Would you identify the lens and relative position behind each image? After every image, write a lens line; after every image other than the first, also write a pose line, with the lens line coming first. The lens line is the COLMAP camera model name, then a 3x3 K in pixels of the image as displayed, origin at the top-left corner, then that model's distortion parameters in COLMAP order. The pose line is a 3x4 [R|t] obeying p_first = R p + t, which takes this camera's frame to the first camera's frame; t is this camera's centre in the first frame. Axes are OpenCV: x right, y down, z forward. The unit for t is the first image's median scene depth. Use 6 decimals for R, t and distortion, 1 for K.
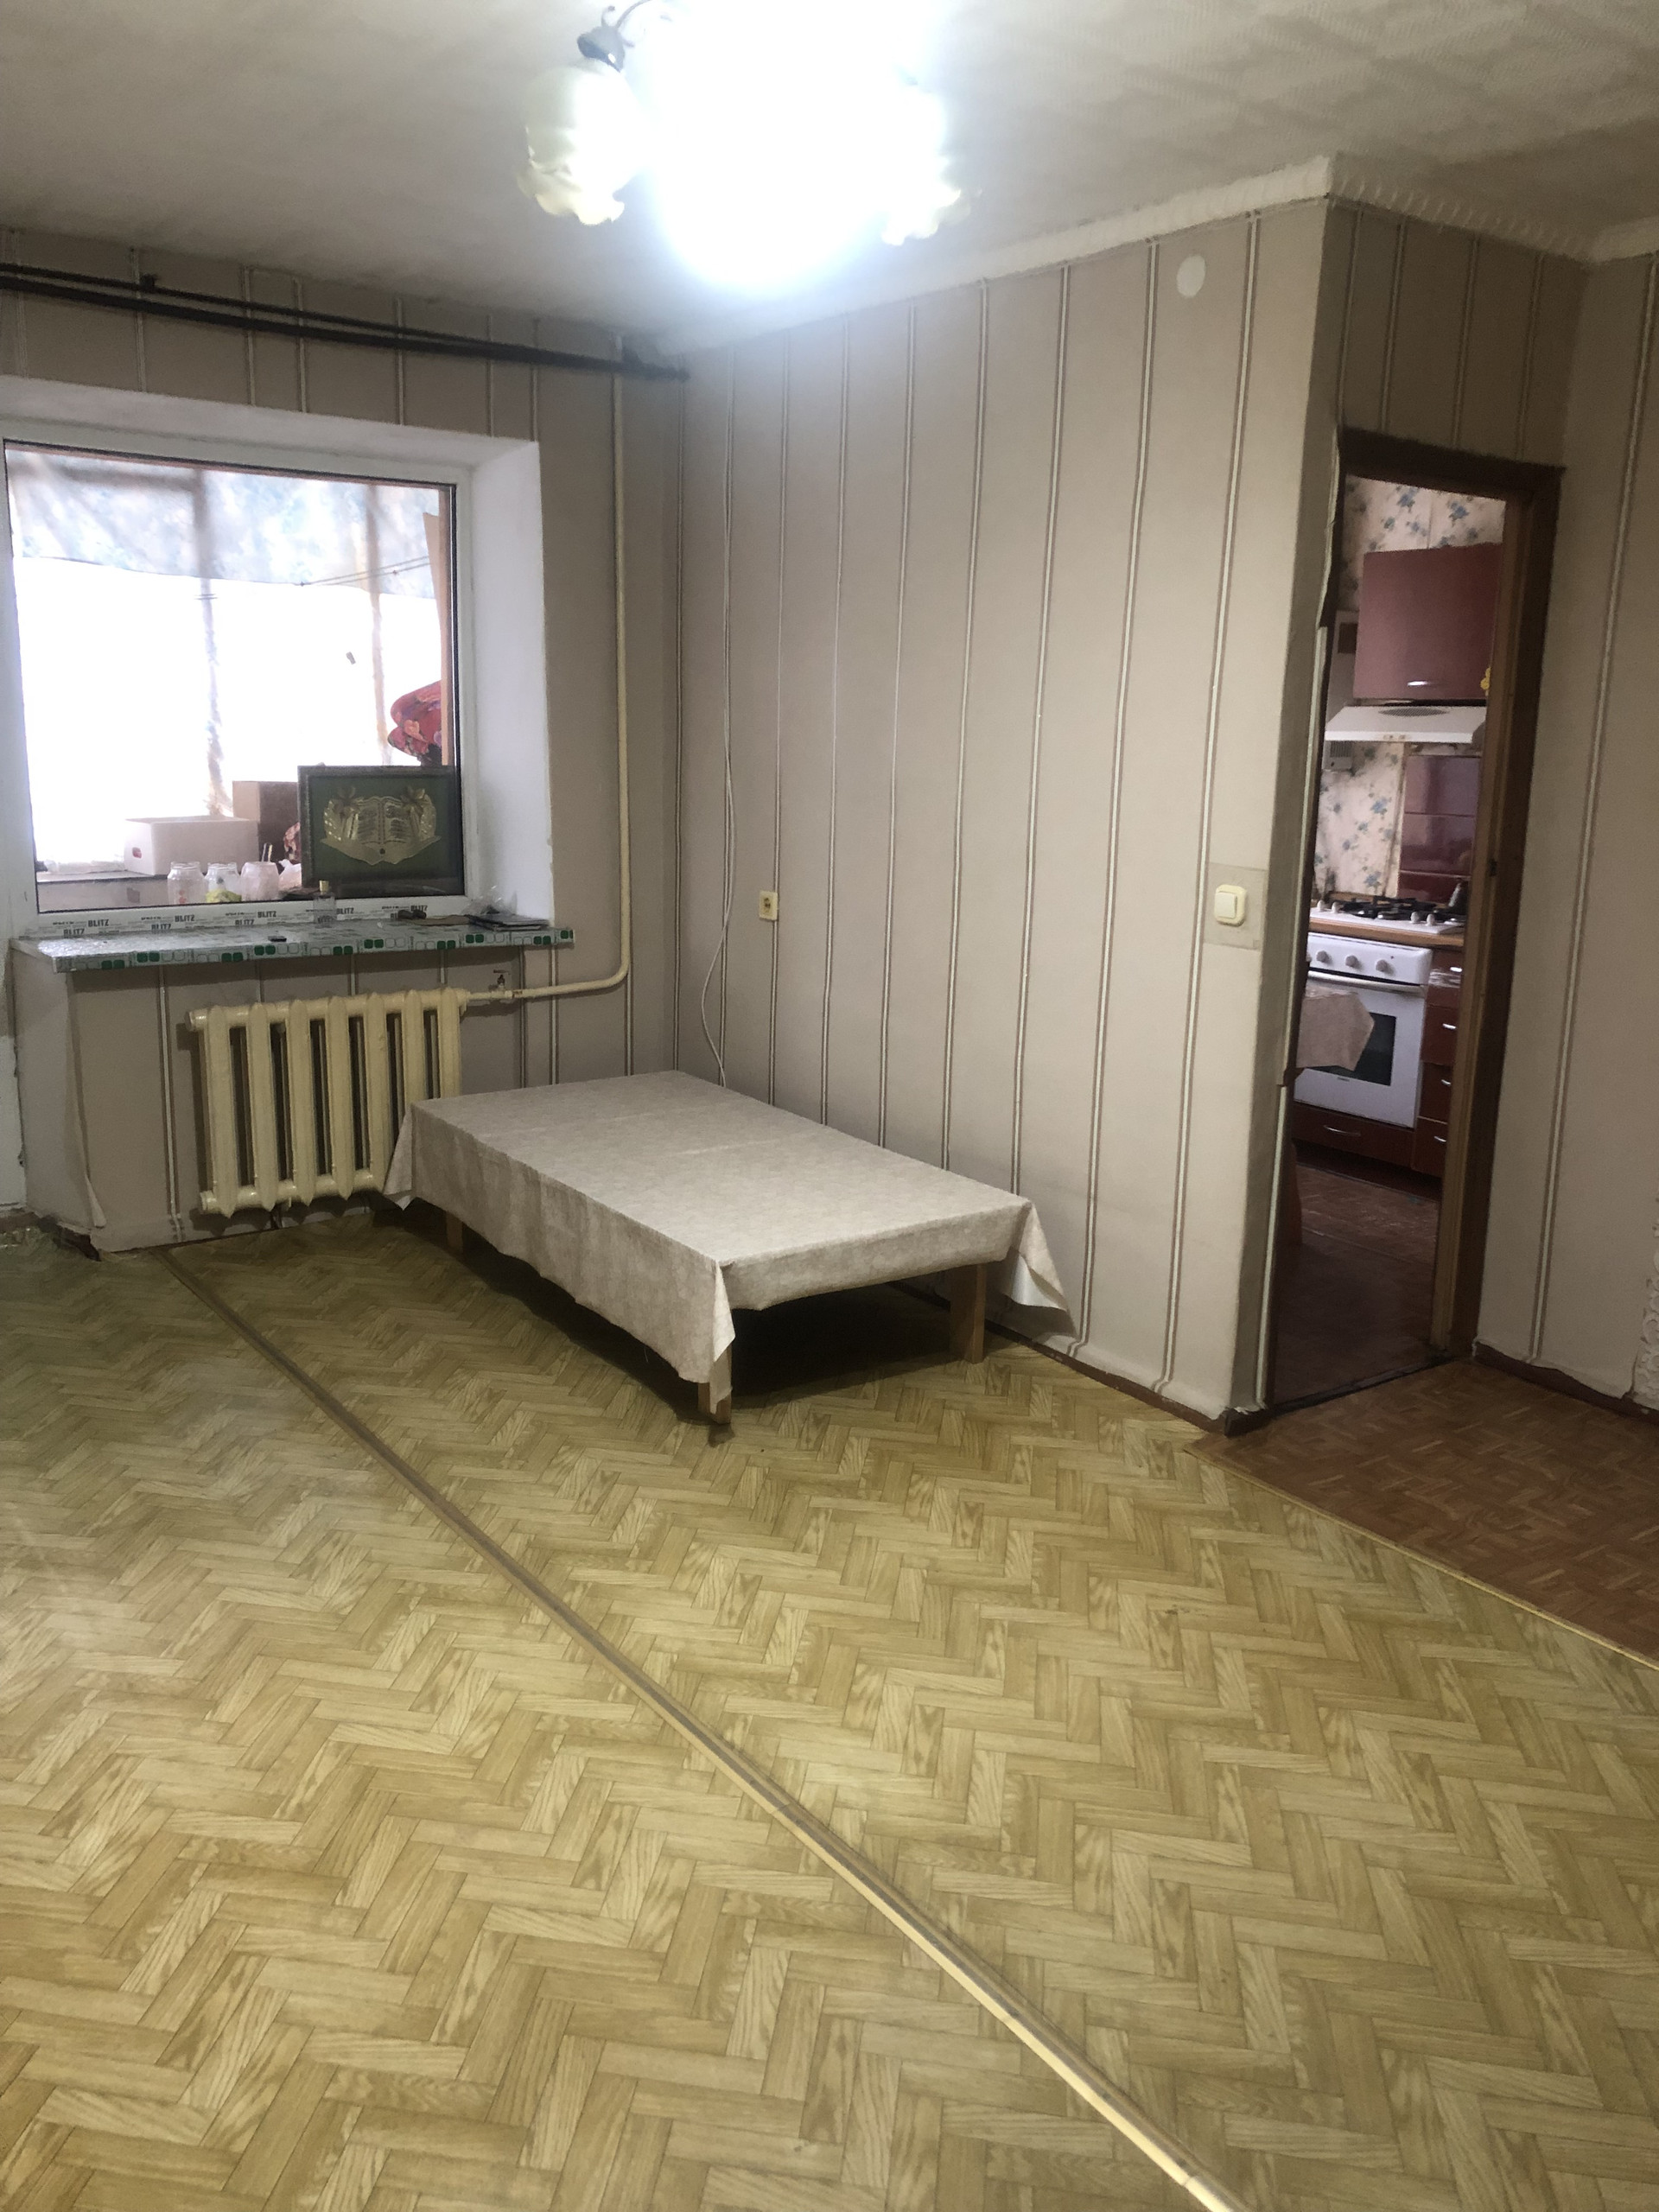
lens RADIAL K [[1793.3, 0, 829.5], [0, 1793.3, 1106.0], [0, 0, 1]] dist [-0.006278, -0.002043]
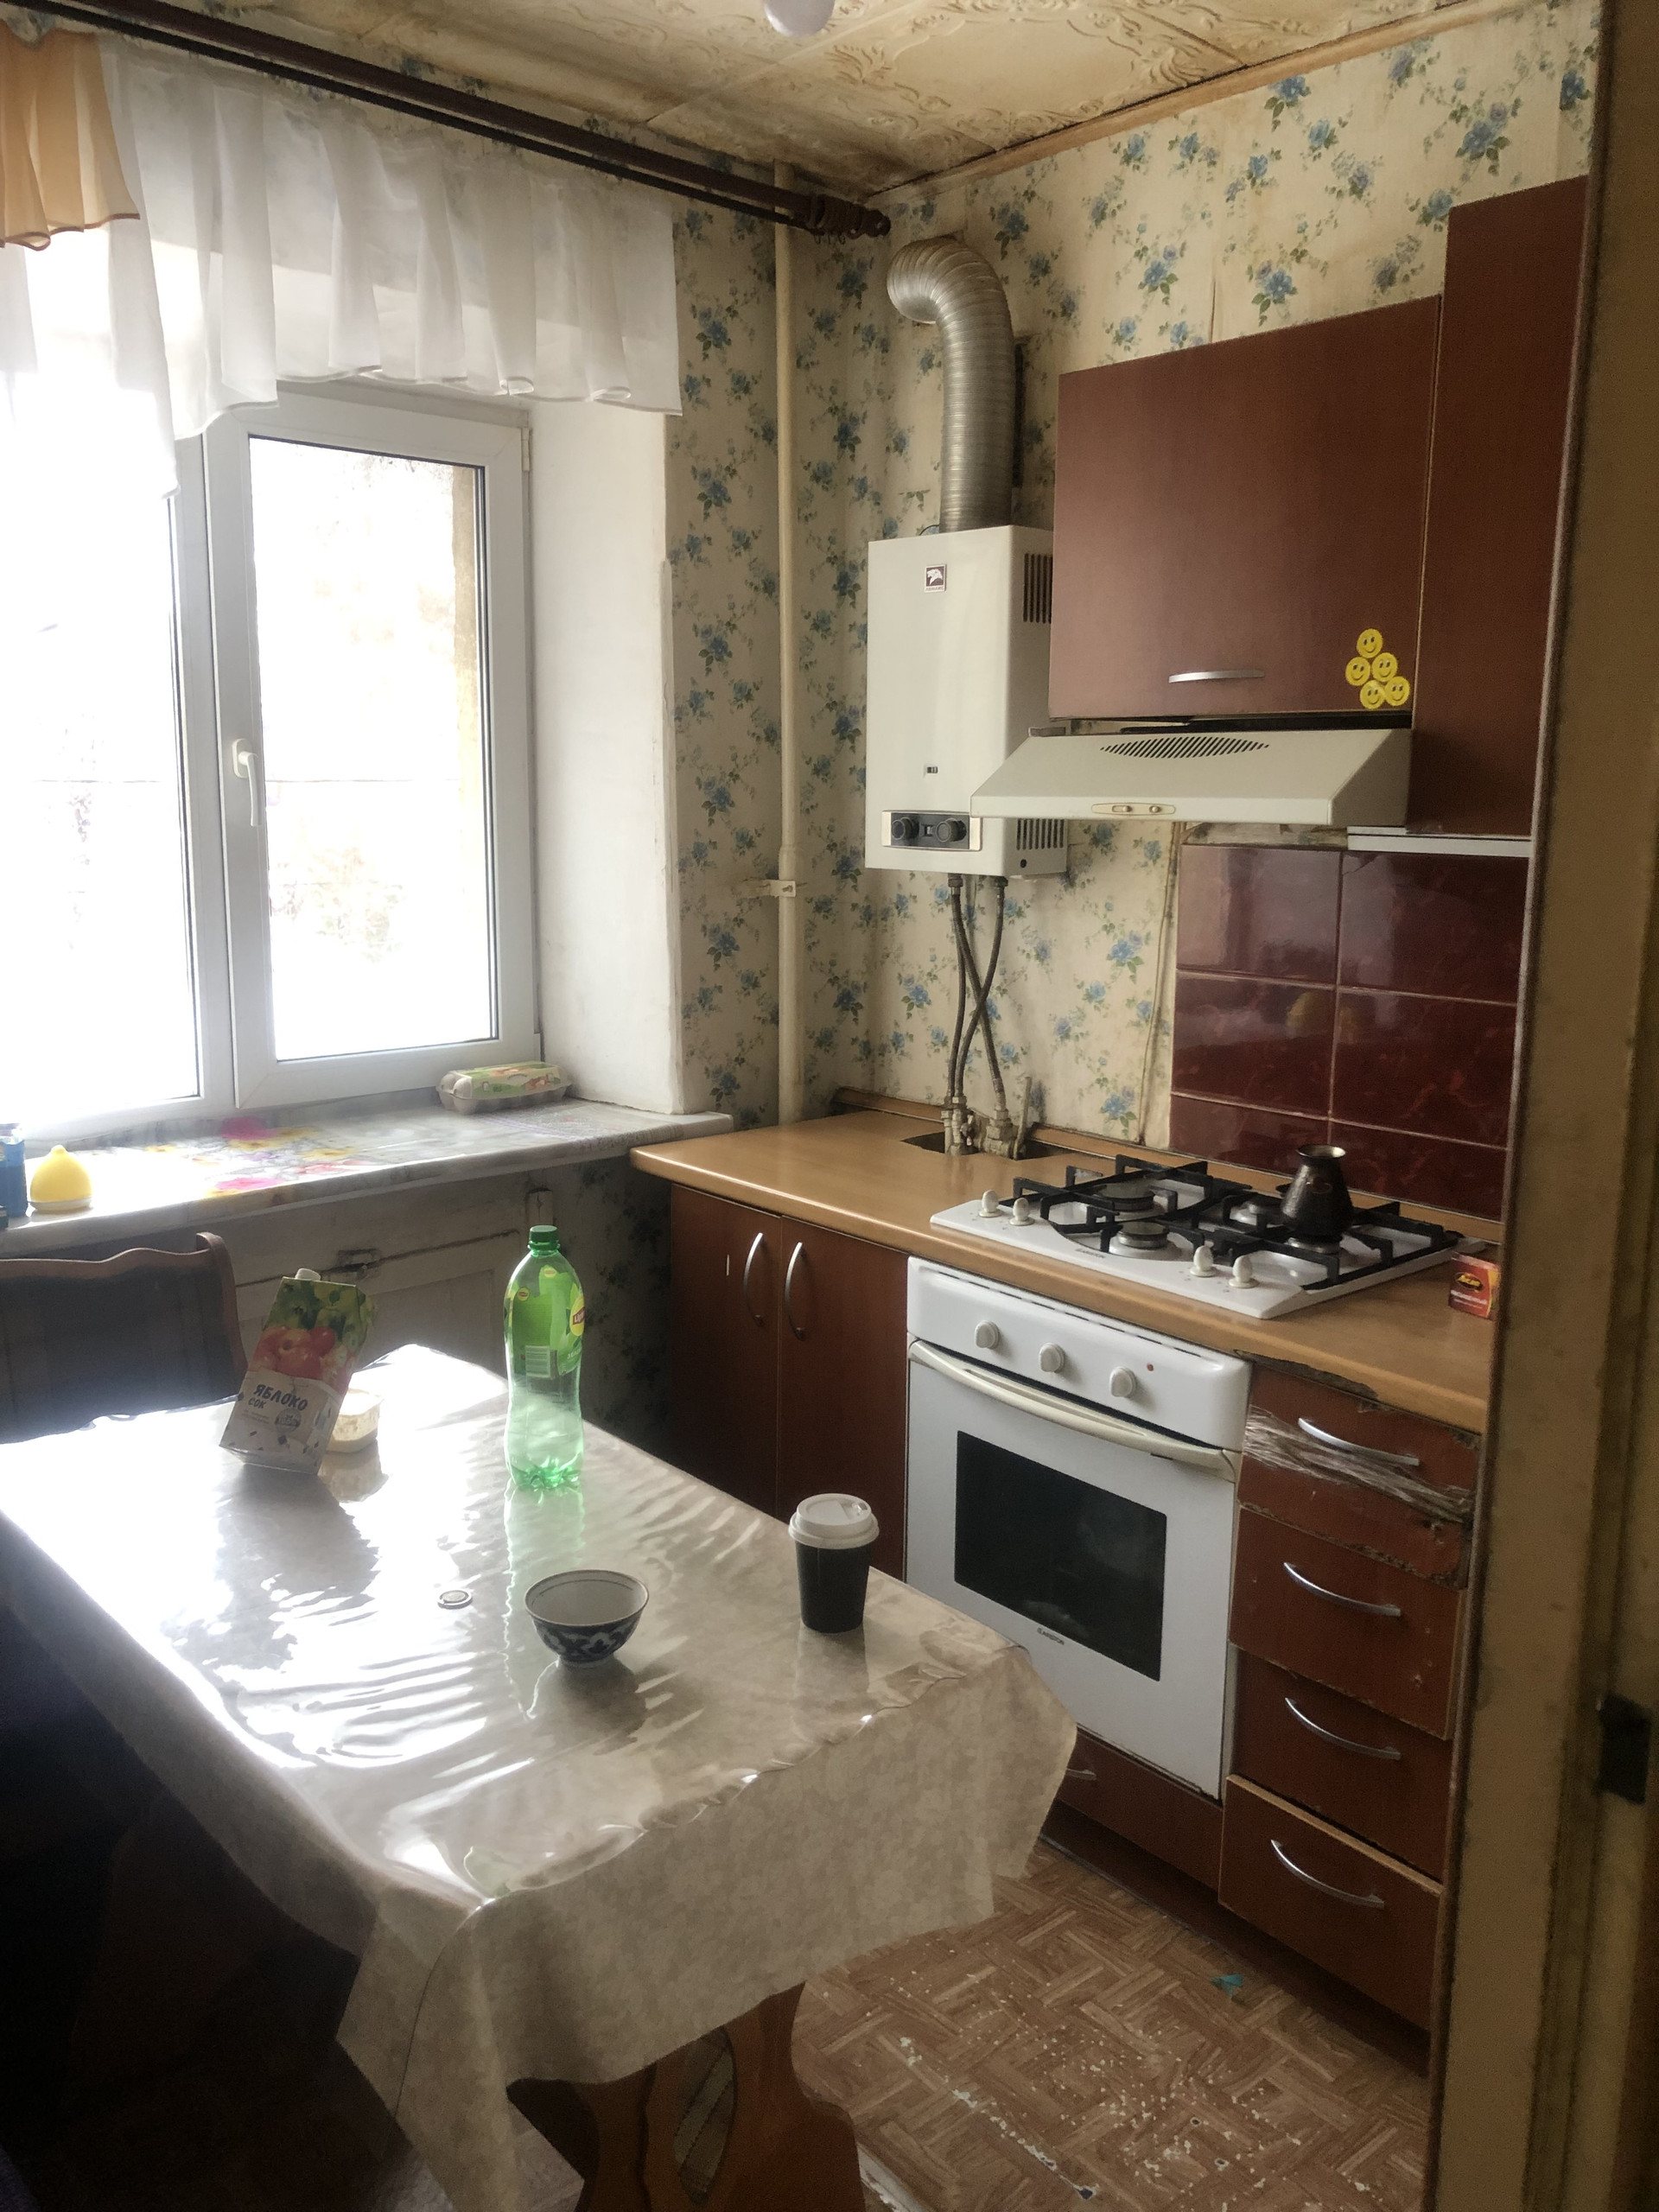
lens RADIAL K [[1760.5, 0, 829.5], [0, 1760.5, 1106.0], [0, 0, 1]] dist [0.008214, -0.002666]
pose [[0.995347, -0.026740, 0.092574, 0.205274], [0.029029, 0.999303, -0.023473, -0.130479], [-0.091882, 0.026051, 0.995429, 0.607281]]
